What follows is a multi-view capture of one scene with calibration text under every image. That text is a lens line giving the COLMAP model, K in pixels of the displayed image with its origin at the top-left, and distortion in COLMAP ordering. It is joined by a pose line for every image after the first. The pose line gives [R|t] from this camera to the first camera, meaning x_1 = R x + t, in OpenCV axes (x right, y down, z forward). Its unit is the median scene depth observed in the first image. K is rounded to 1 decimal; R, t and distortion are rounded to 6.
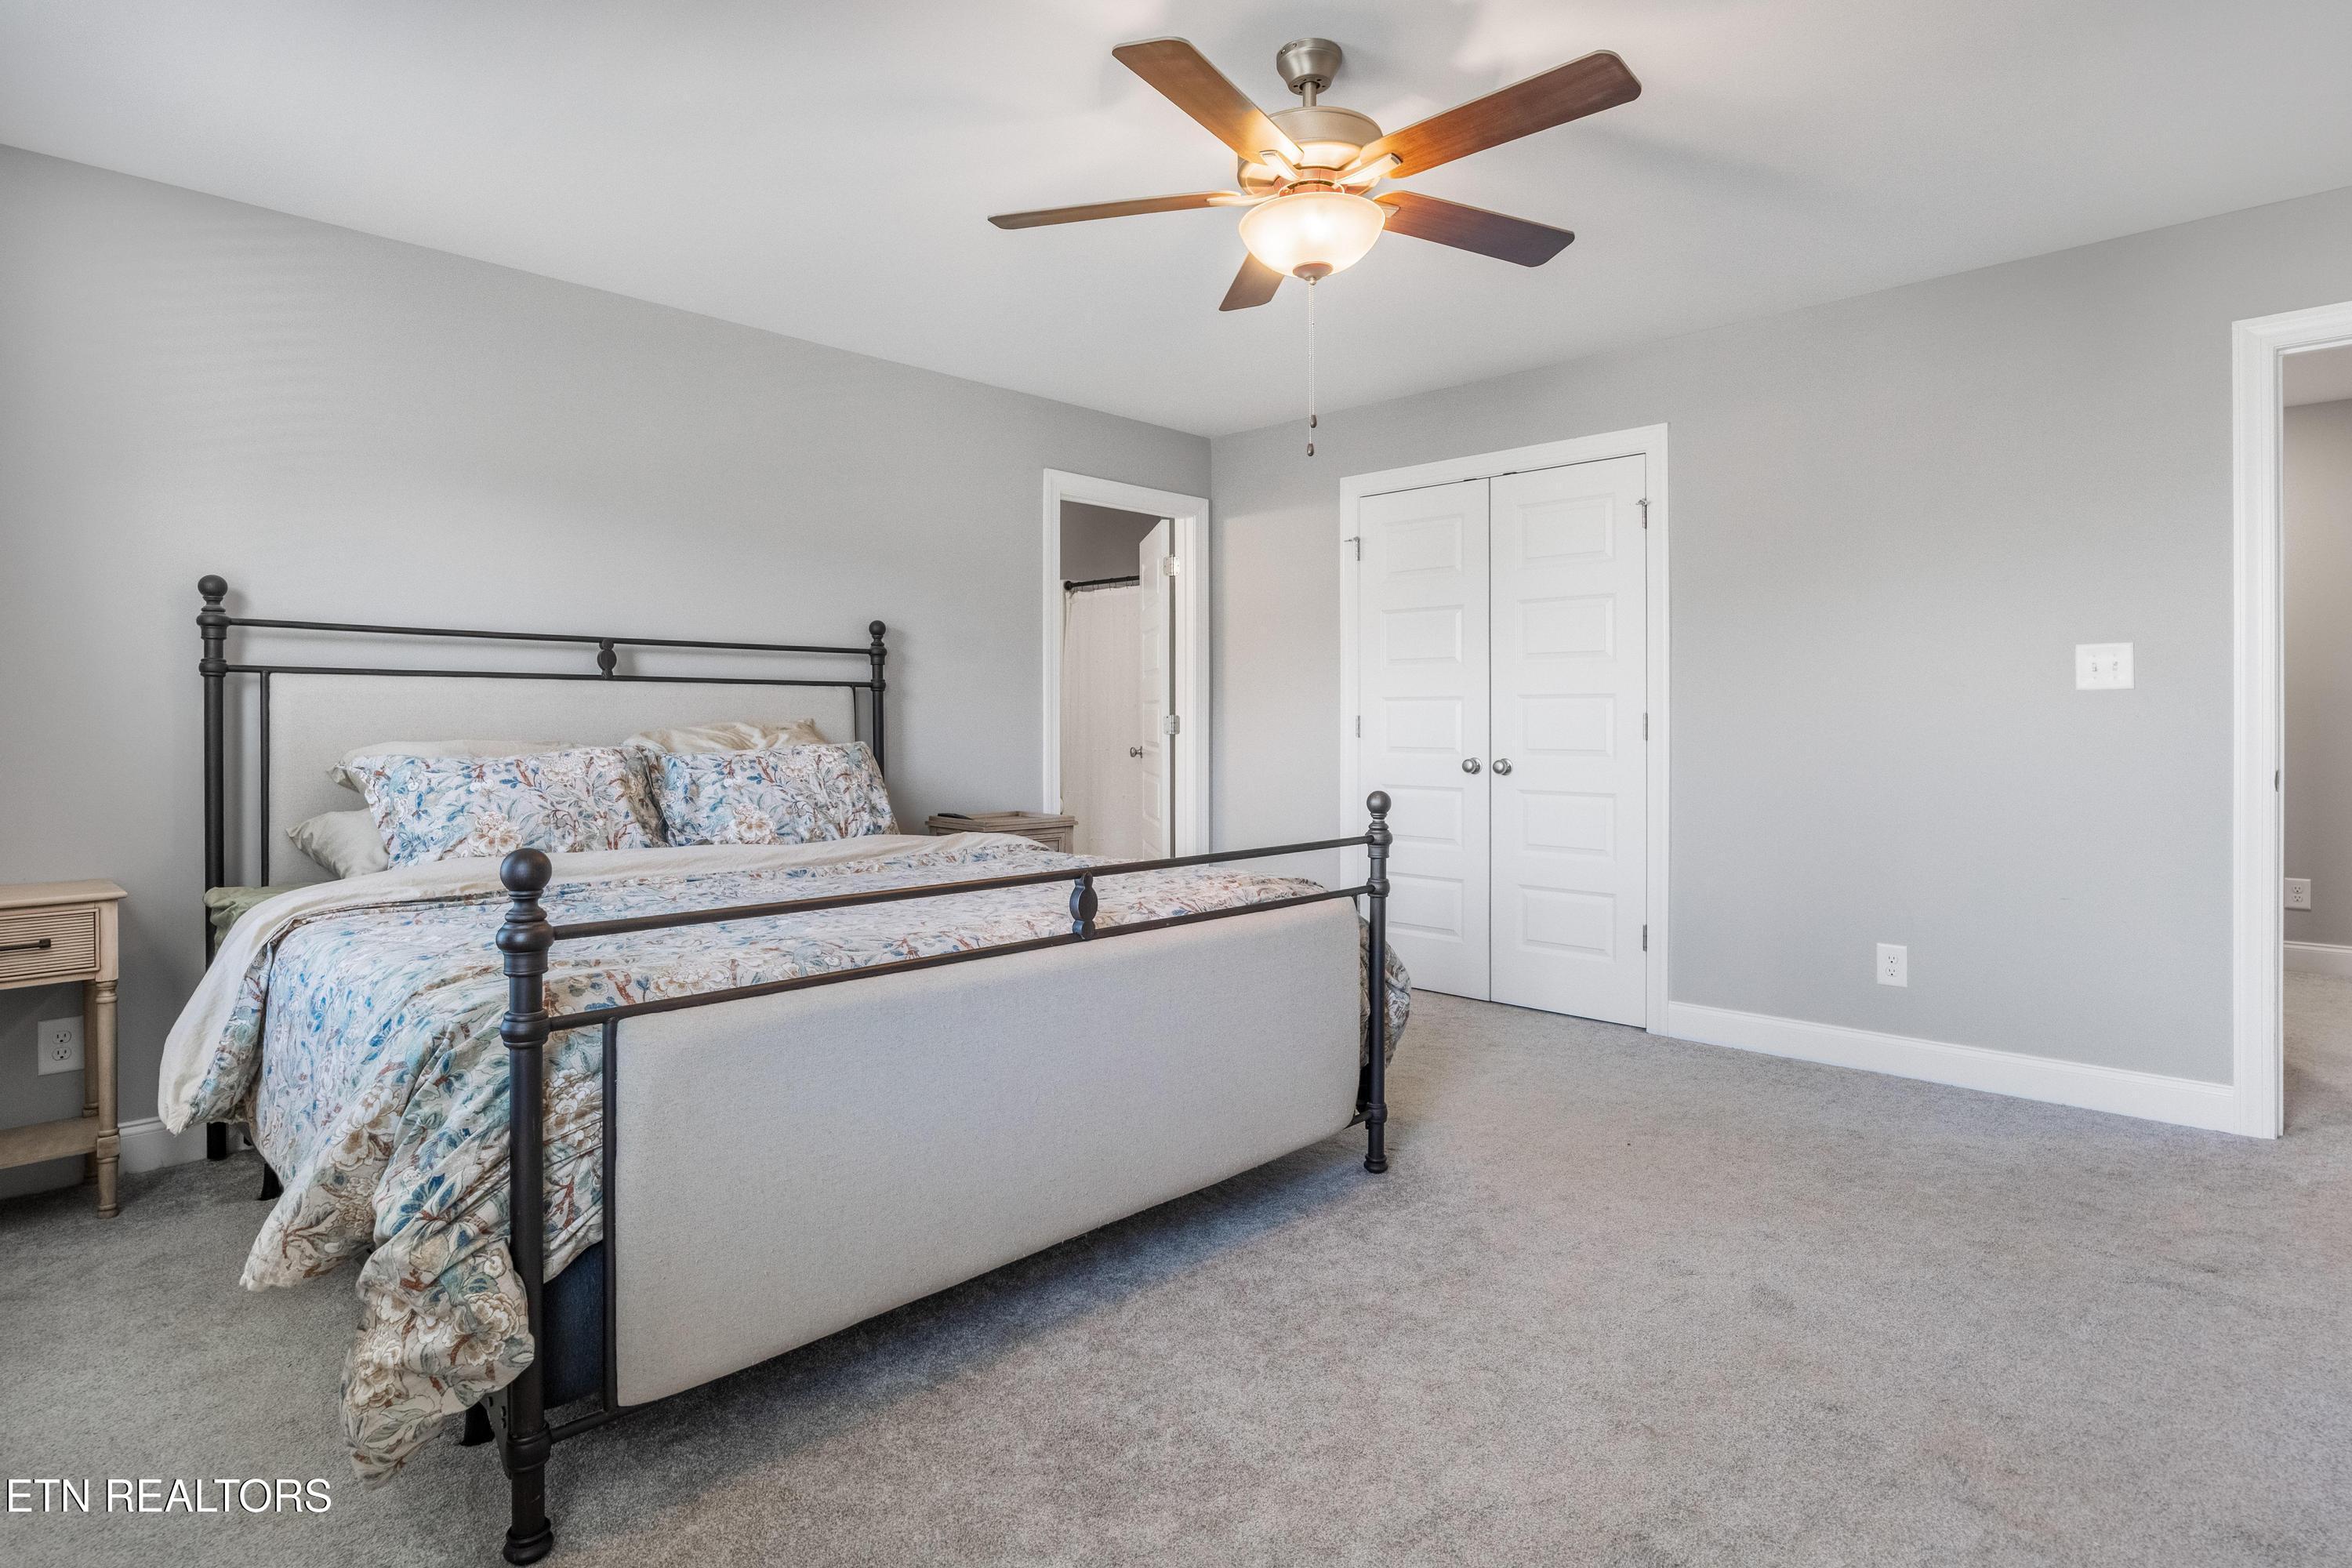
lens RADIAL K [[1234.7, 0, 1172.9], [0, 1234.7, 729.6], [0, 0, 1]] dist [-0.000274, -0.000062]
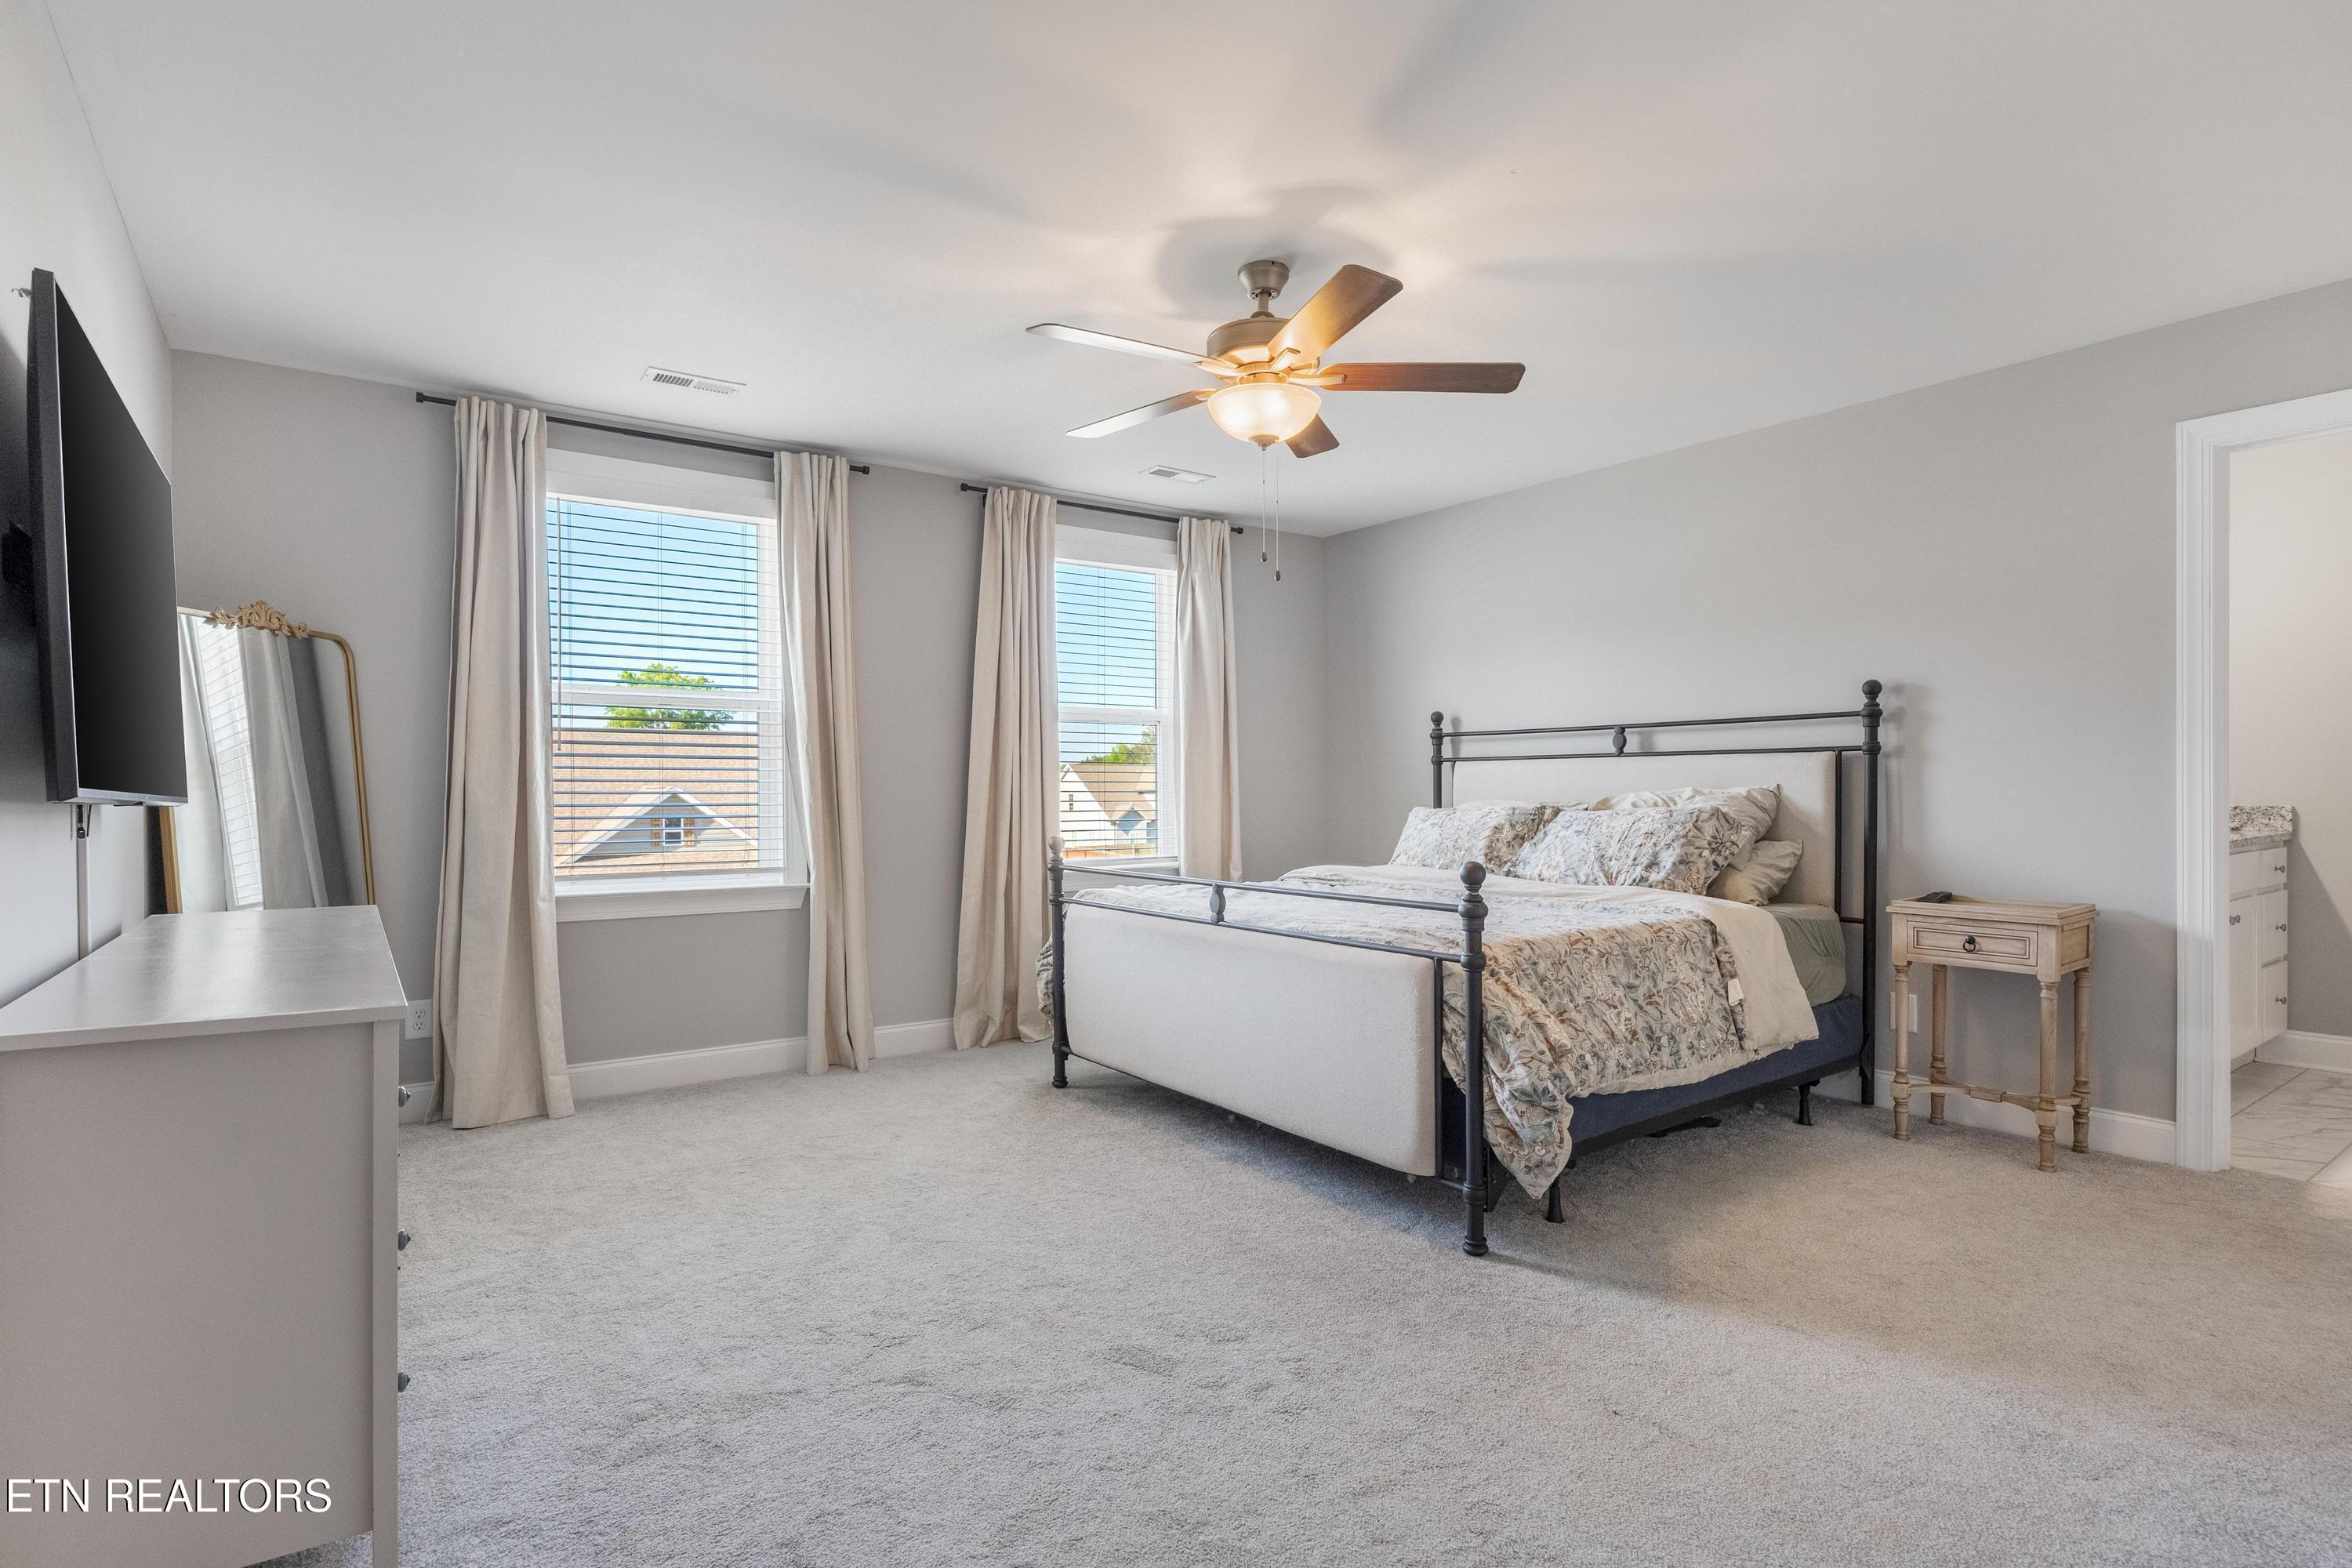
lens RADIAL K [[1239.5, 0, 1176.0], [0, 1239.5, 784.0], [0, 0, 1]] dist [0.000560, 0.000051]
pose [[-0.159109, -0.005177, -0.987247, 0.959207], [-0.000683, 0.999987, -0.005134, -0.003321], [0.987261, -0.000142, -0.159111, 0.757642]]
